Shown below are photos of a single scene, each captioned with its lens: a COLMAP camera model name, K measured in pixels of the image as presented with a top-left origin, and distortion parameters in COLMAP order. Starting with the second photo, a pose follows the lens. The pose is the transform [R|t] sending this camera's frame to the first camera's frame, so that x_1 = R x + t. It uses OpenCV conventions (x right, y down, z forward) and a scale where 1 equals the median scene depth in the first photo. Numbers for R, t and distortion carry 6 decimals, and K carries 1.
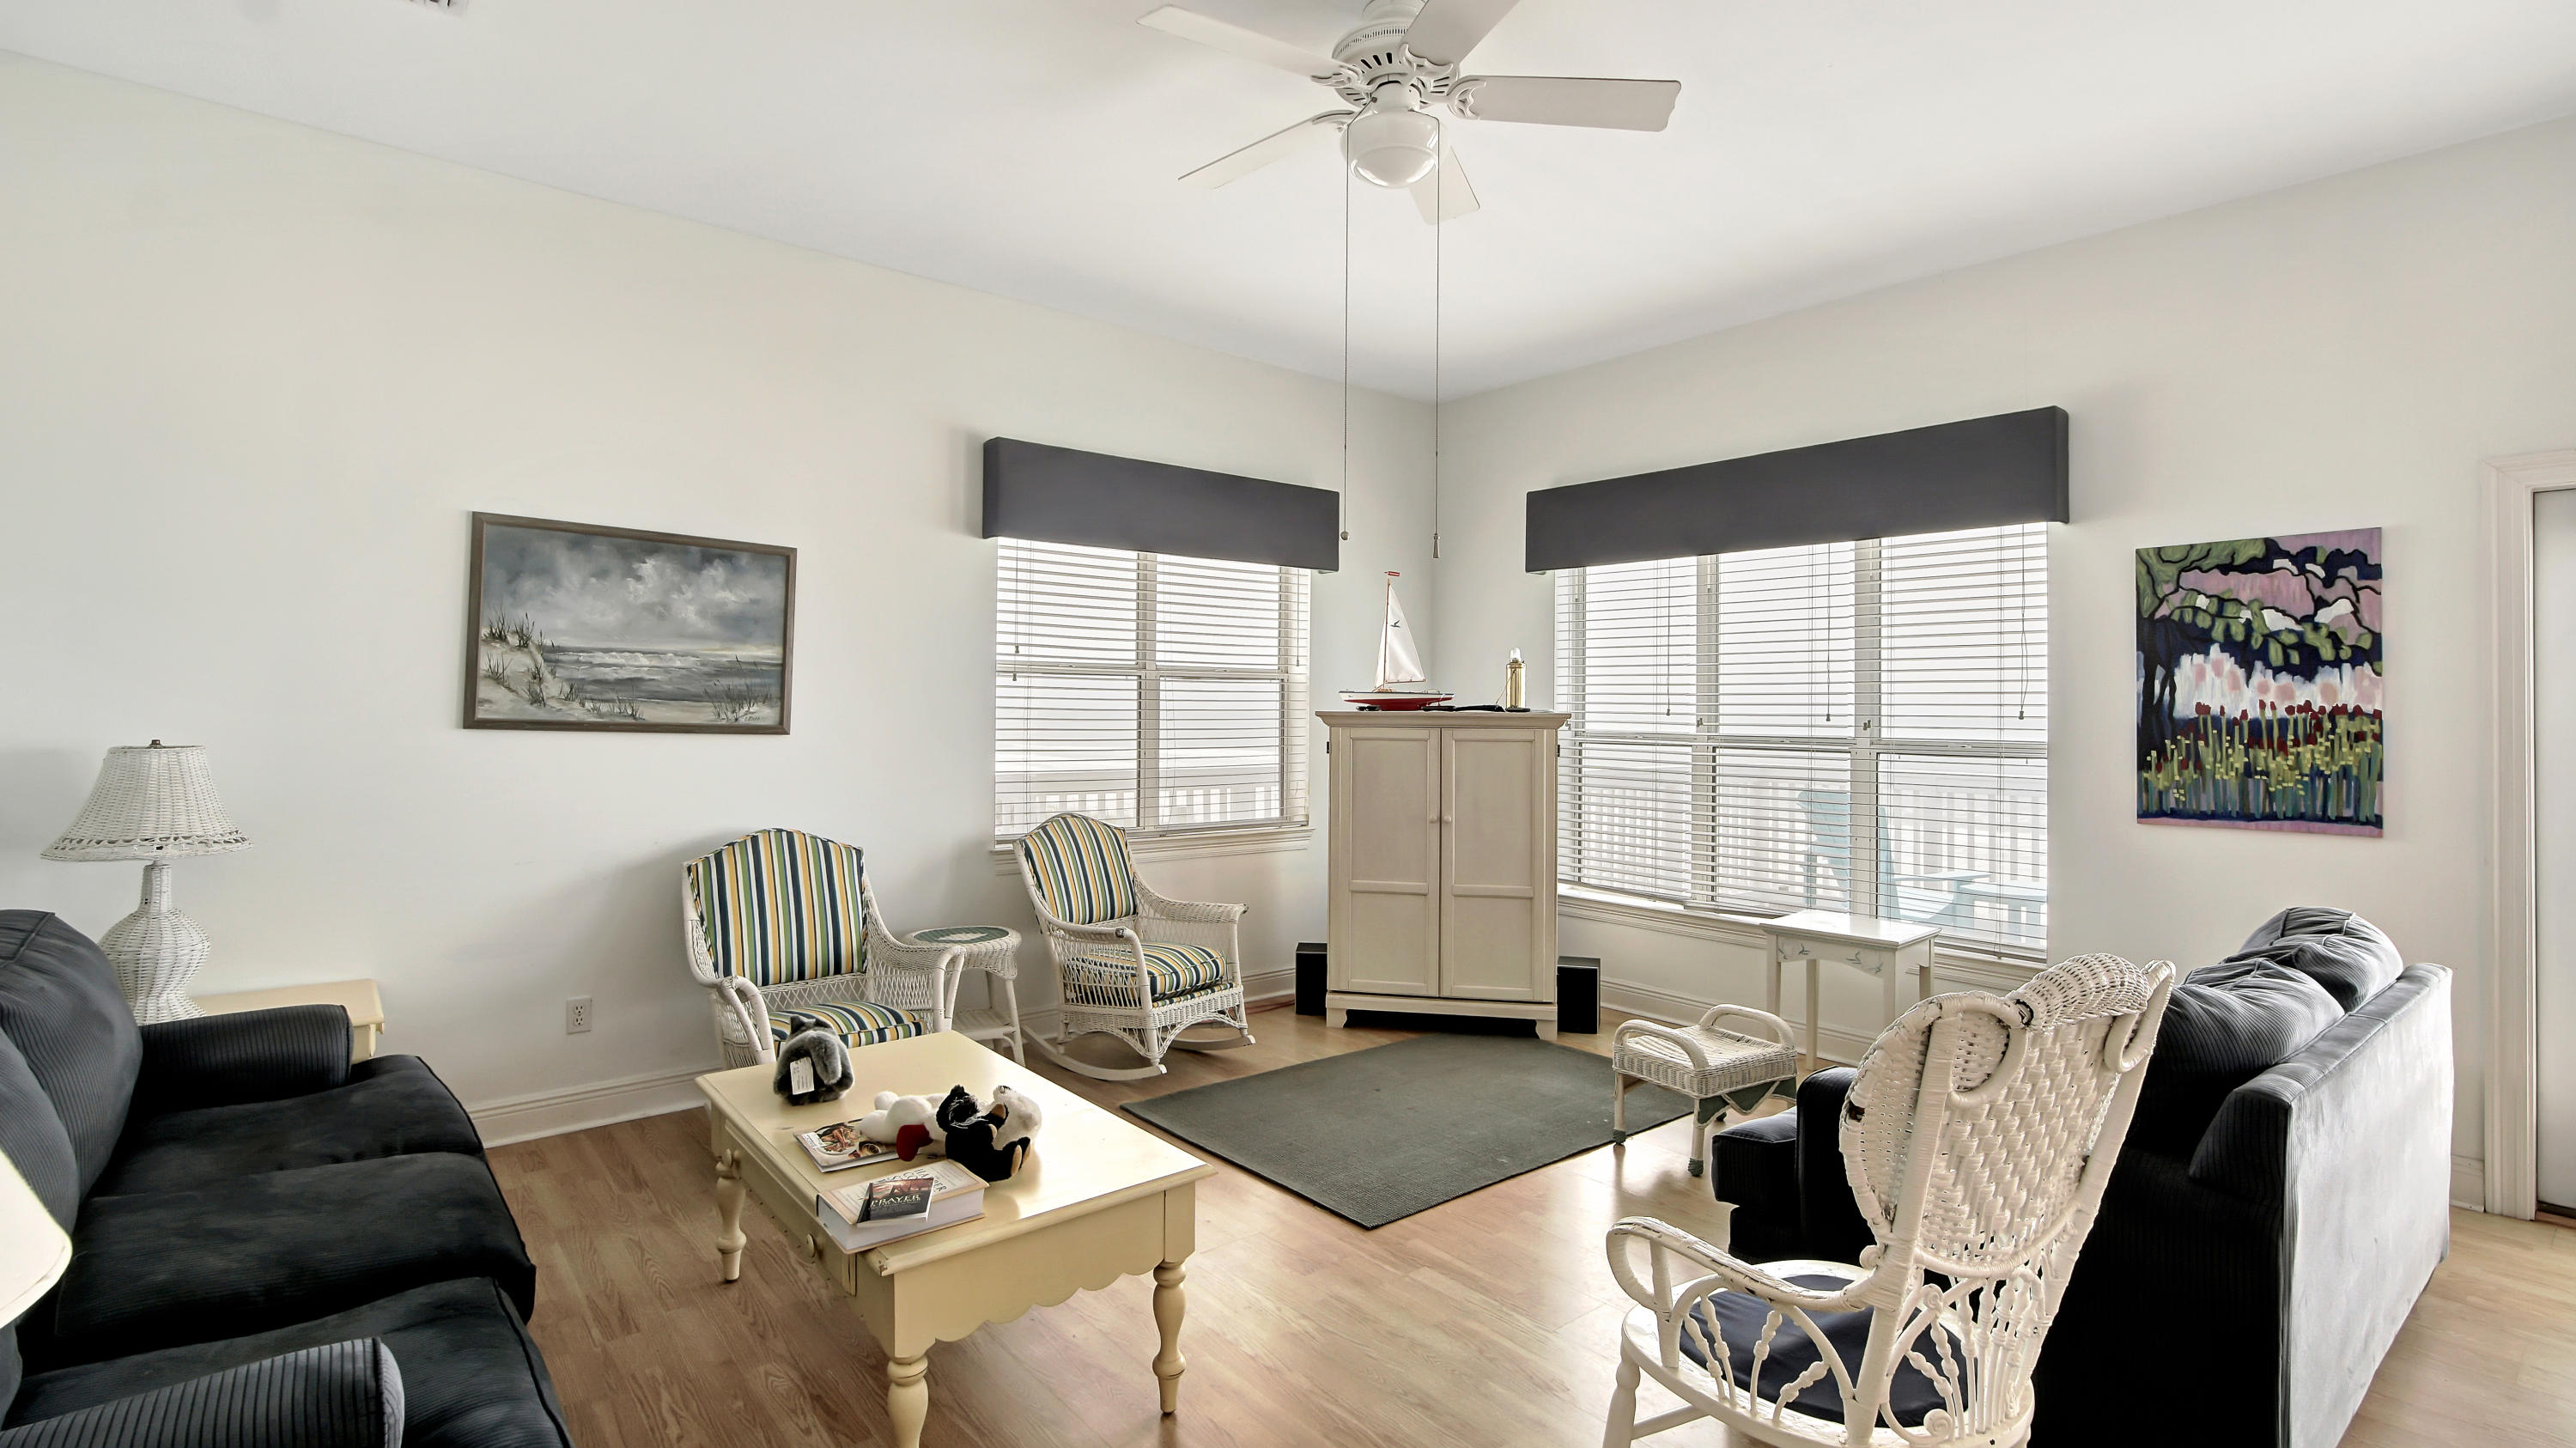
lens RADIAL K [[1192.2, 0, 1299.6], [0, 1192.2, 701.0], [0, 0, 1]] dist [-0.022389, 0.001715]
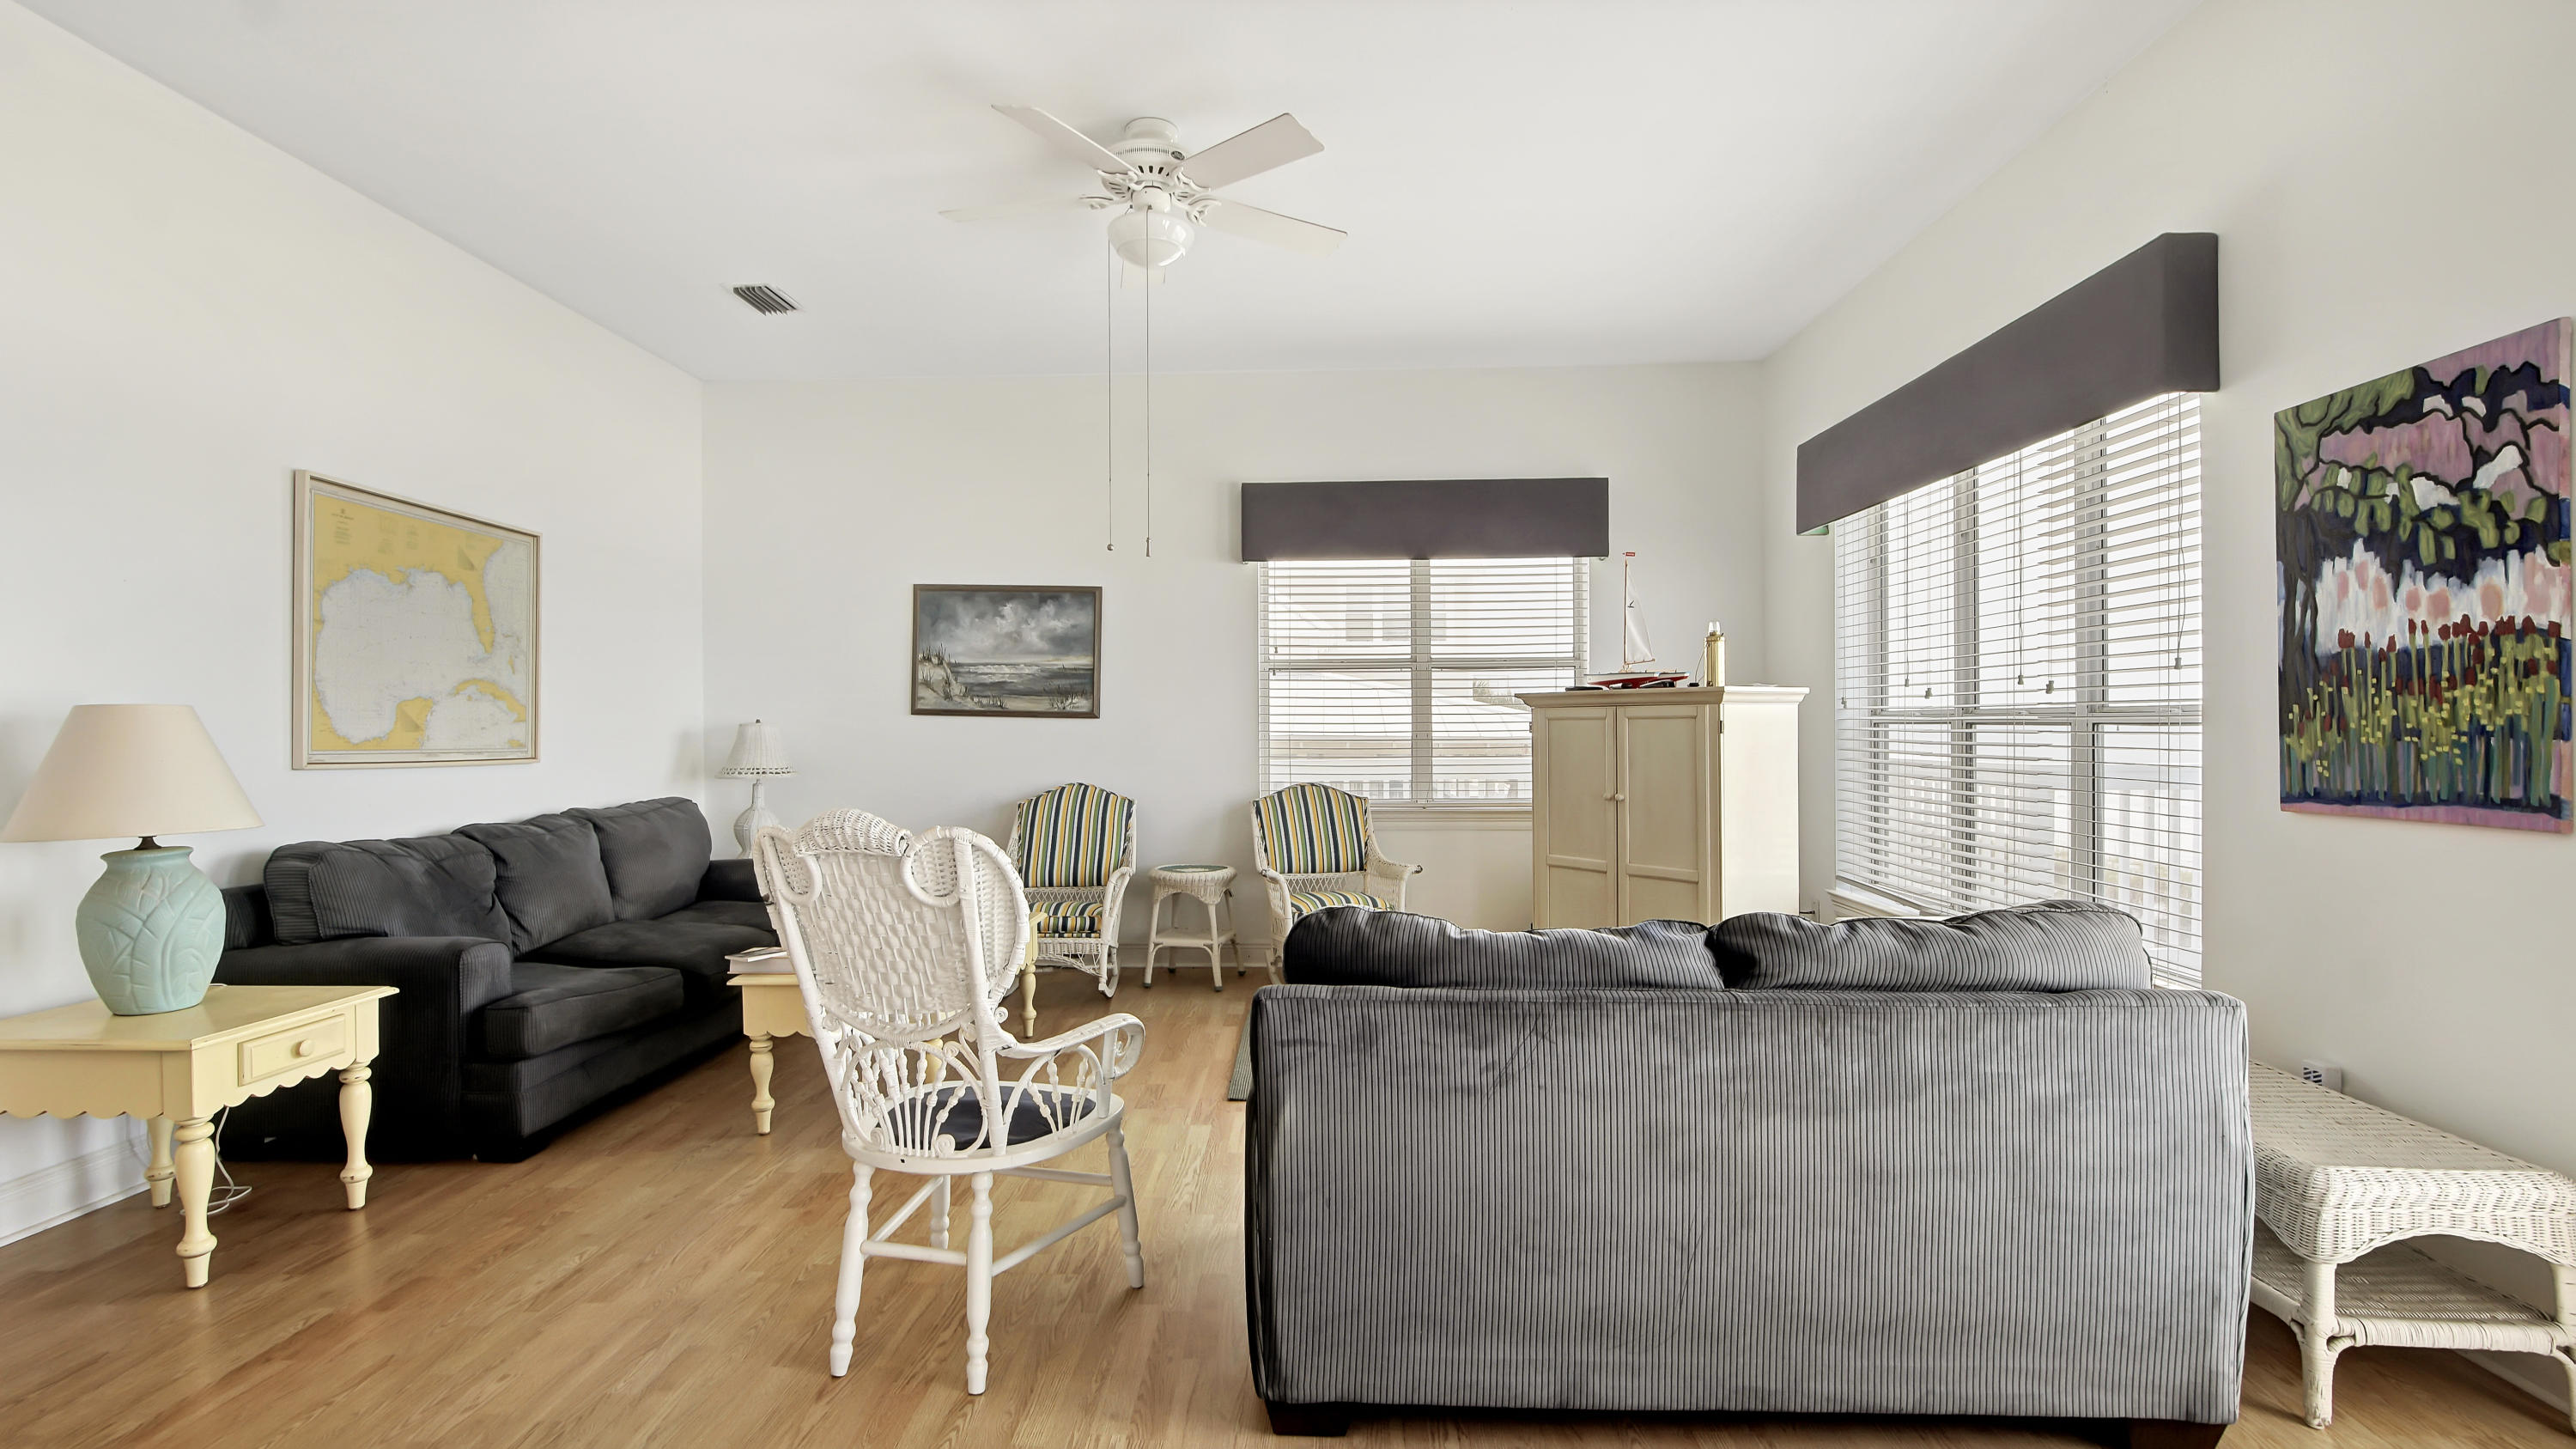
lens RADIAL K [[1192.2, 0, 1287.8], [0, 1192.2, 735.4], [0, 0, 1]] dist [-0.022389, 0.001715]
pose [[0.740362, -0.007593, -0.672166, 0.768178], [0.017560, 0.999813, 0.008047, 0.045465], [0.671979, -0.017761, 0.740357, 0.105322]]
